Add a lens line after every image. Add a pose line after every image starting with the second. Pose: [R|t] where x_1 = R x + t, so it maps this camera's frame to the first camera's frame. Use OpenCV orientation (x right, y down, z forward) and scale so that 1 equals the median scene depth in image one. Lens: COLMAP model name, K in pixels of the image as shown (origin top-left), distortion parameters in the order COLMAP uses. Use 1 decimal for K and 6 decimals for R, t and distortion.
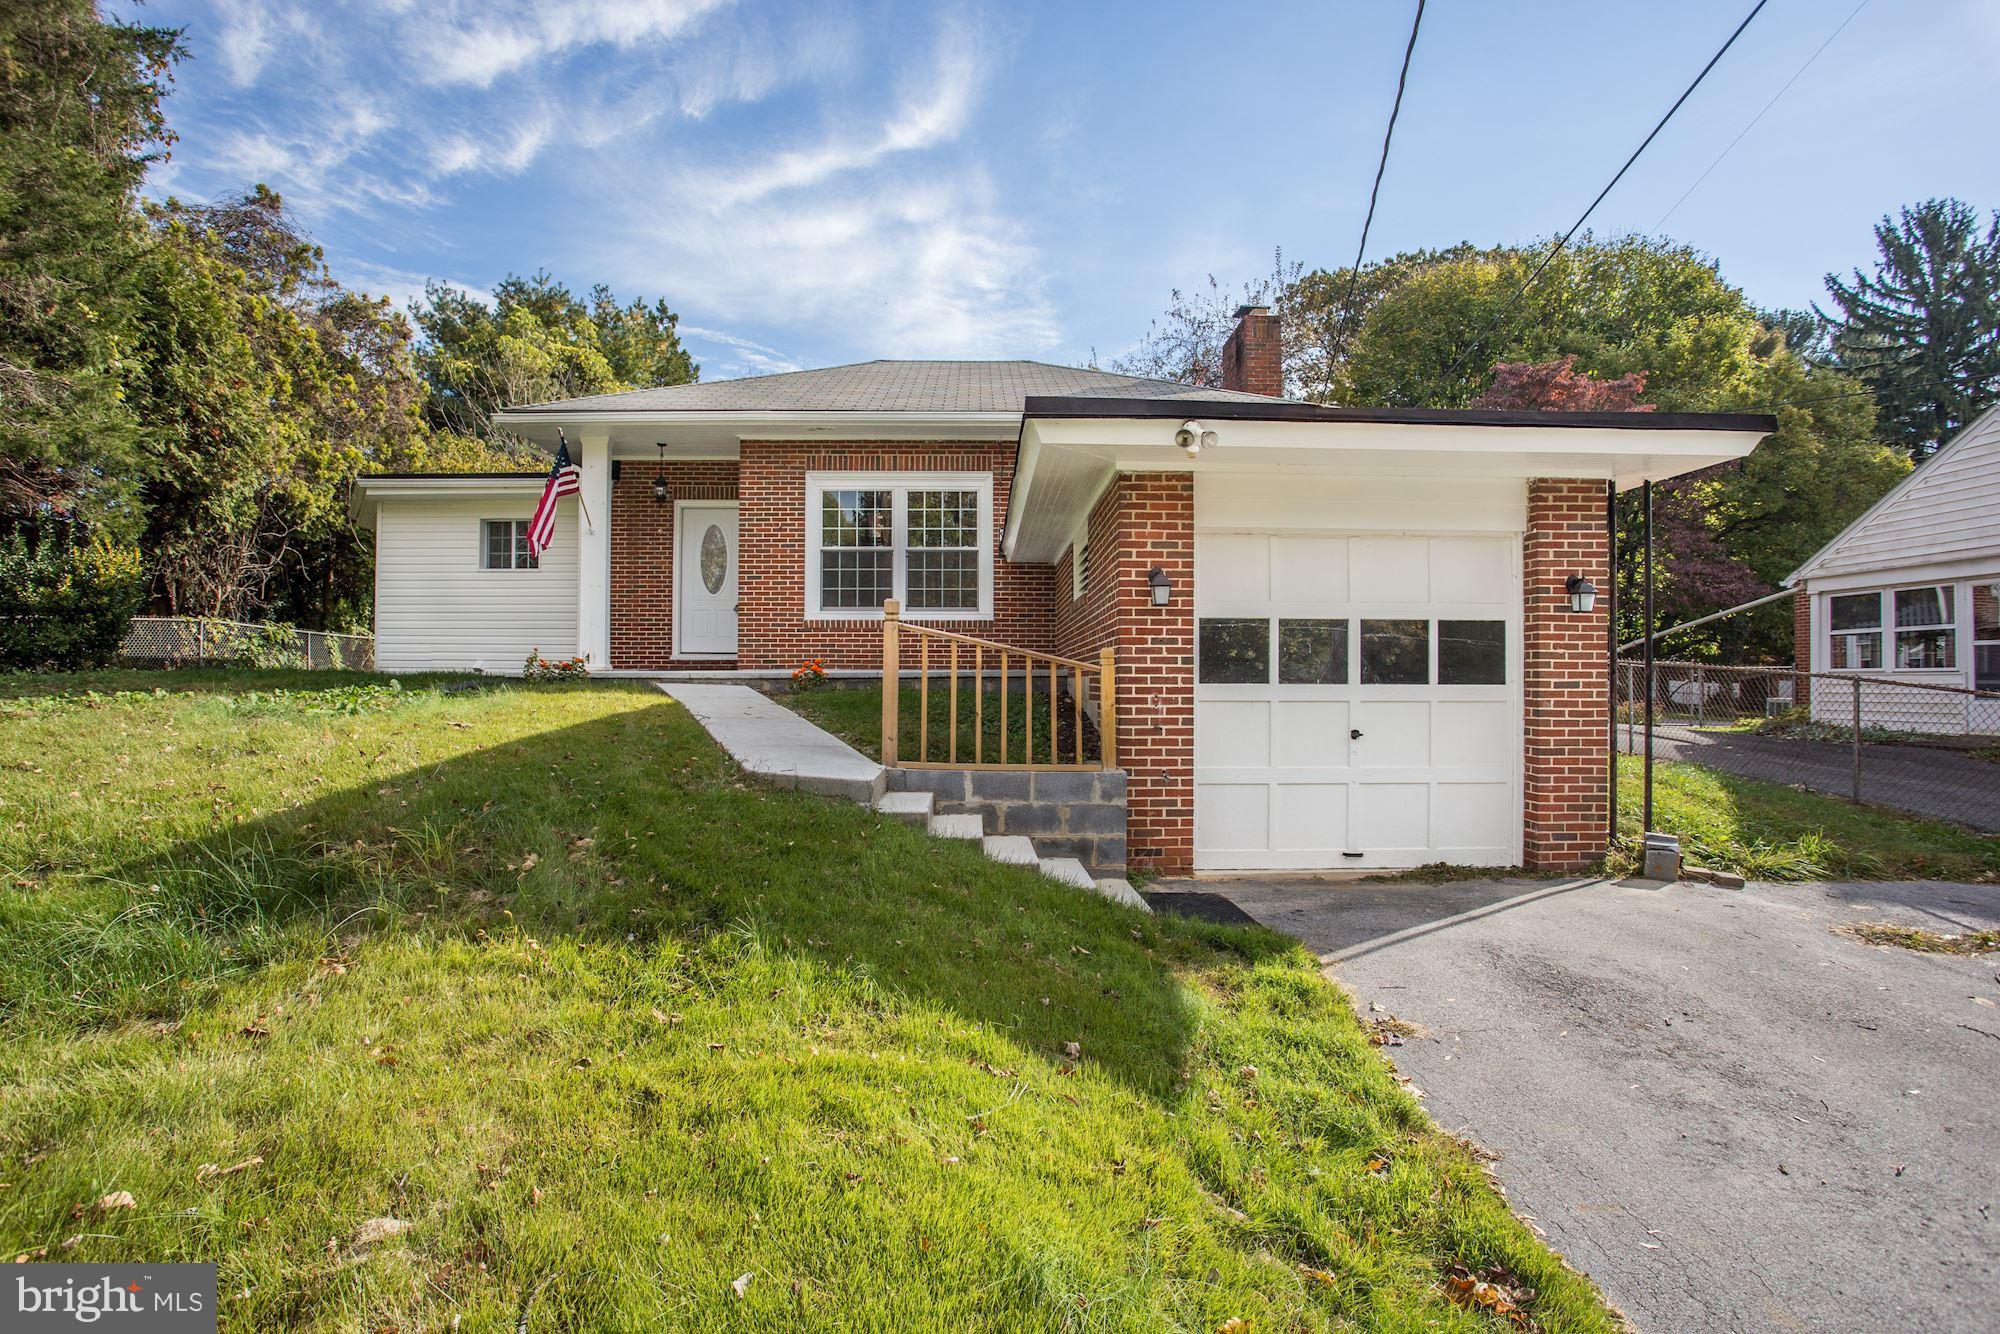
lens RADIAL K [[956.2, 0, 1017.0], [0, 956.2, 662.2], [0, 0, 1]] dist [-0.056476, 0.038341]
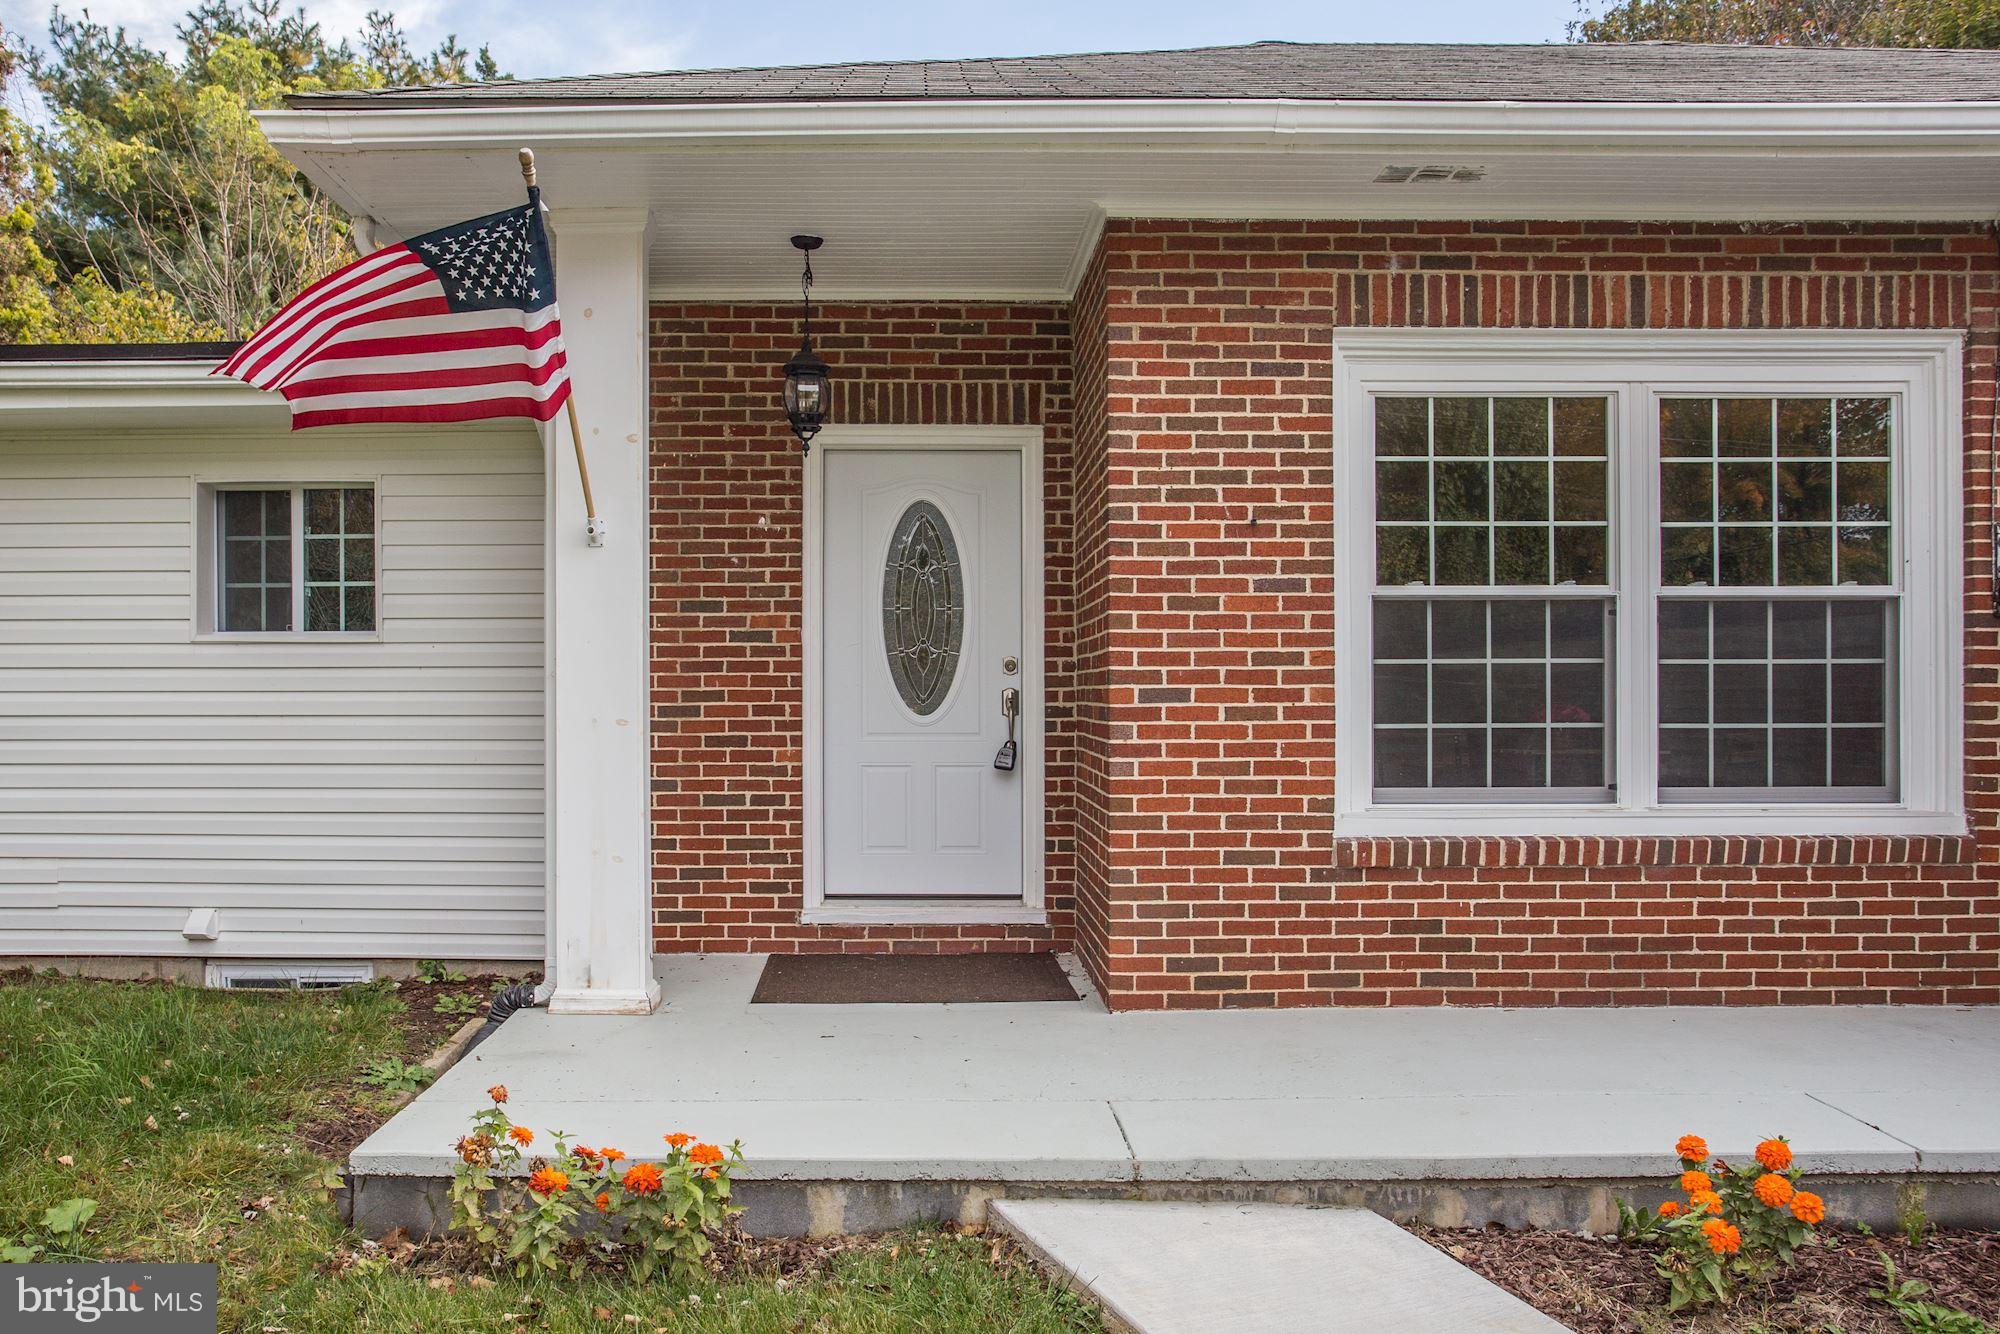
lens RADIAL K [[1506.2, 0, 989.8], [0, 1506.2, 675.4], [0, 0, 1]] dist [0.004844, 0.004508]
pose [[0.999936, -0.002127, -0.011072, -0.317012], [0.002154, 0.999995, 0.002381, -0.093810], [0.011066, -0.002404, 0.999936, 0.525207]]
